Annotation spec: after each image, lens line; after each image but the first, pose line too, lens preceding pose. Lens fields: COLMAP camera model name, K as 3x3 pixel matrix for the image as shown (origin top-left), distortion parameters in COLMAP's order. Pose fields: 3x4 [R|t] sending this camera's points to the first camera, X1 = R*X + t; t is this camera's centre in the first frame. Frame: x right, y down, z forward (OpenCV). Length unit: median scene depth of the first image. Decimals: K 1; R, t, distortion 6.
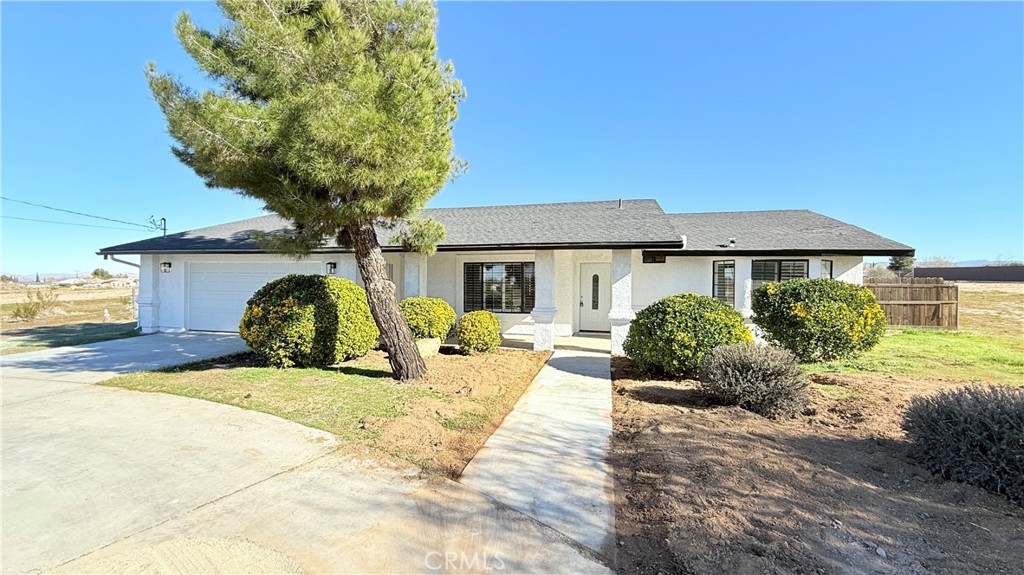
lens RADIAL K [[407.5, 0, 512.0], [0, 407.5, 287.5], [0, 0, 1]] dist [0.000119, 0.000067]
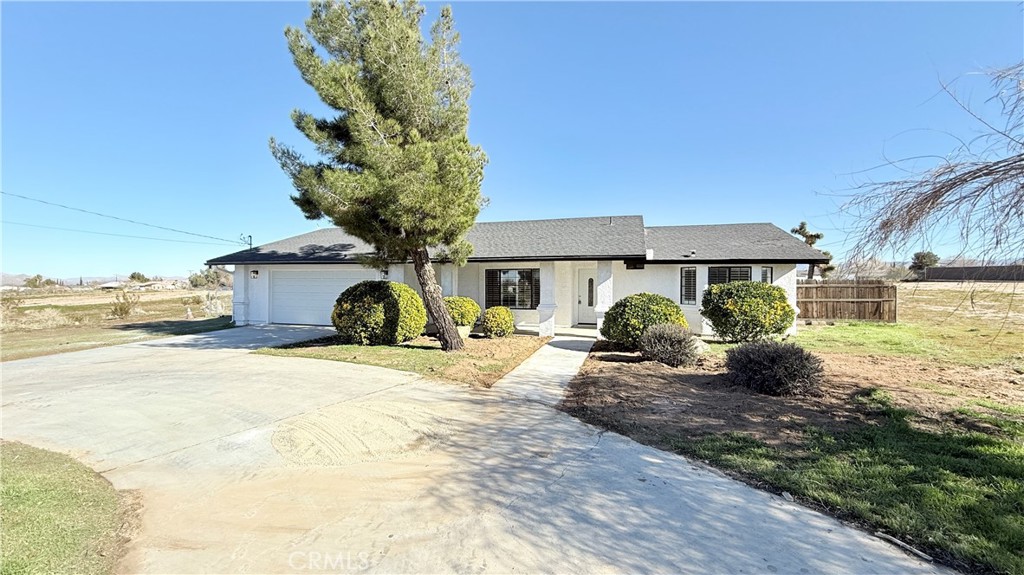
lens RADIAL K [[407.5, 0, 512.0], [0, 407.5, 287.5], [0, 0, 1]] dist [0.000119, 0.000067]
pose [[0.999094, -0.004204, -0.042340, 0.024091], [0.004106, 0.999989, -0.002386, -0.002062], [0.042350, 0.002210, 0.999100, -0.358907]]
